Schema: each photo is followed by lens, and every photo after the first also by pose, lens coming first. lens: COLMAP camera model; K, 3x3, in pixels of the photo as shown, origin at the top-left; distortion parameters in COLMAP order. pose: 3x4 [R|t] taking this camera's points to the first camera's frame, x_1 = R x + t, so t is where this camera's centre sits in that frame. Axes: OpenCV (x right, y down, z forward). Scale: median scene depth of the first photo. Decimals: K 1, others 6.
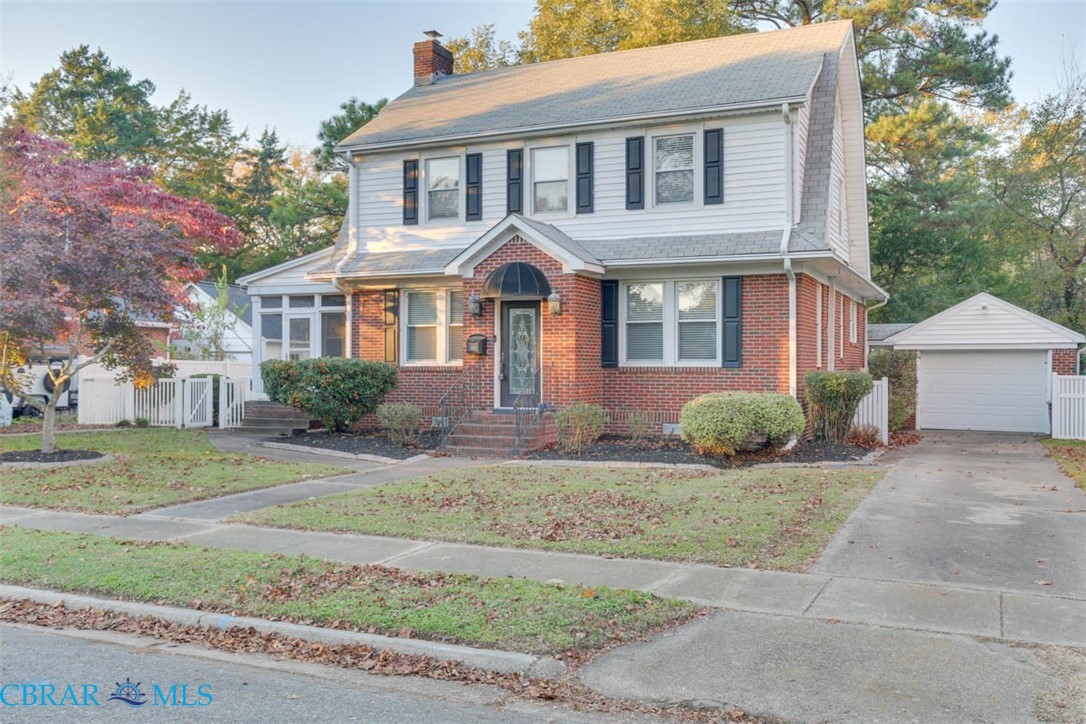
lens RADIAL K [[941.0, 0, 543.3], [0, 941.0, 359.8], [0, 0, 1]] dist [0.051265, 0.002532]
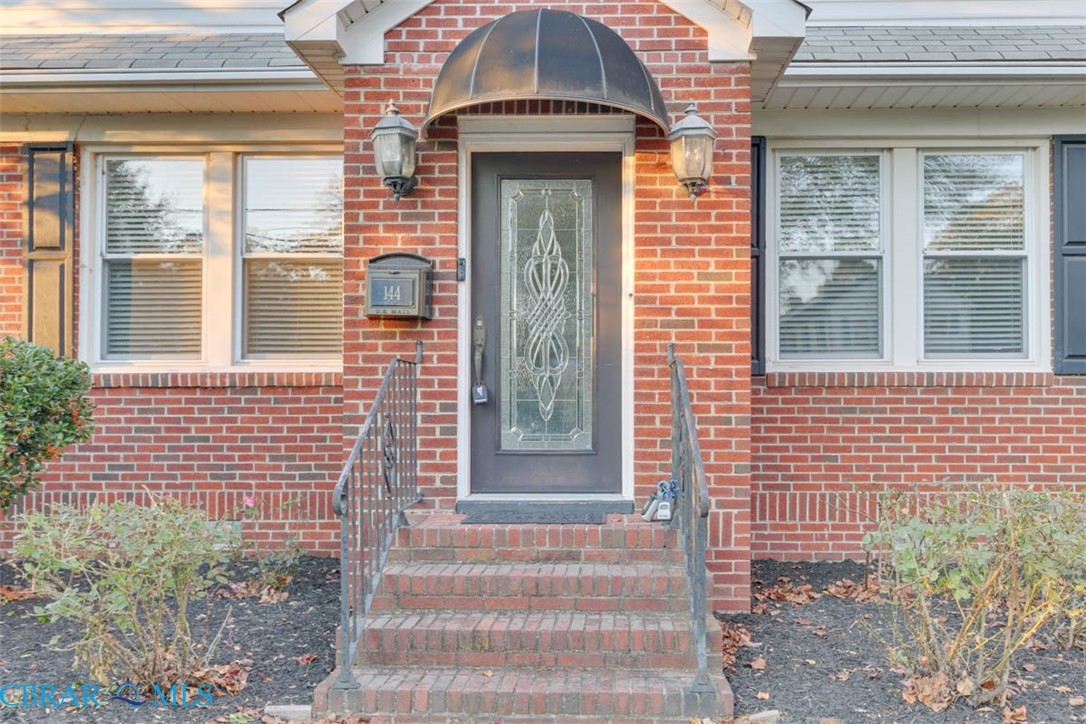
lens RADIAL K [[925.6, 0, 573.5], [0, 925.6, 398.8], [0, 0, 1]] dist [0.016227, -0.012178]
pose [[0.924751, 0.007046, 0.380508, -0.128792], [-0.001681, 0.999894, -0.014429, 0.023025], [-0.380570, 0.012704, 0.924665, 0.699422]]
